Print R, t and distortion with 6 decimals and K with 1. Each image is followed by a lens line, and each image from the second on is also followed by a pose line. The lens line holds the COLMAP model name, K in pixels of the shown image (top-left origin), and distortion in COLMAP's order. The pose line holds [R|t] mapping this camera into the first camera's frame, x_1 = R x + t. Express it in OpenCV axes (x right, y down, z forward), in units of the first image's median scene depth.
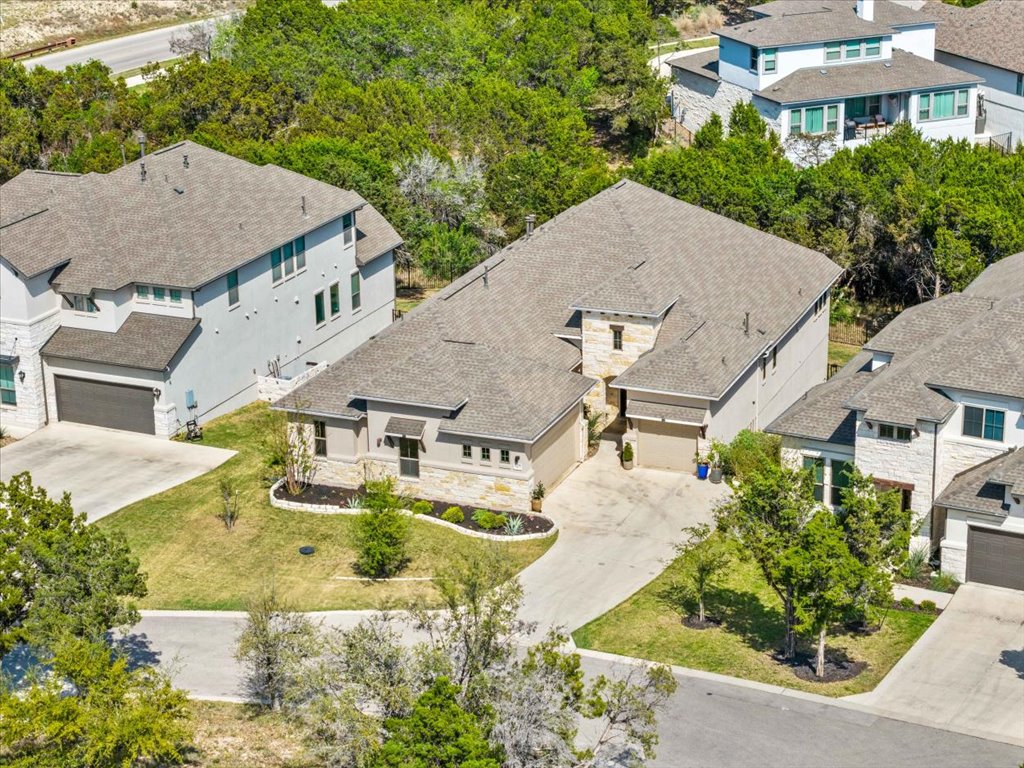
lens RADIAL K [[1930.7, 0, 512.0], [0, 1930.7, 384.0], [0, 0, 1]] dist [-0.001225, -0.025119]
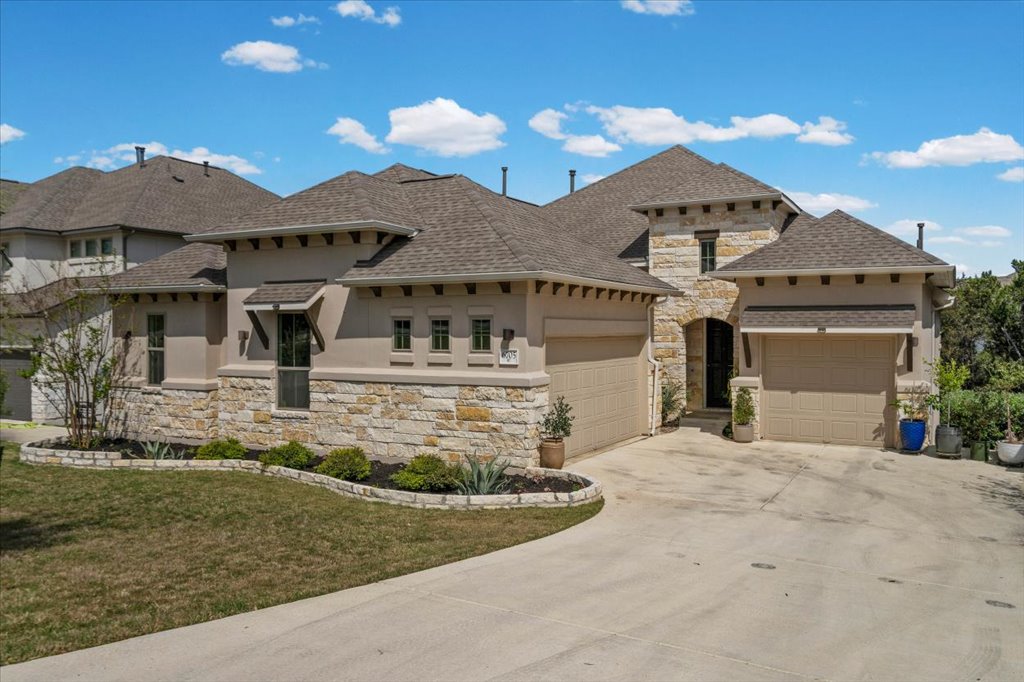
lens RADIAL K [[804.7, 0, 514.2], [0, 804.7, 368.1], [0, 0, 1]] dist [0.006375, 0.007090]
pose [[0.995035, 0.022846, -0.096871, 0.020378], [-0.049080, 0.959362, -0.277879, 0.091081], [0.086586, 0.281254, 0.955719, 0.812450]]
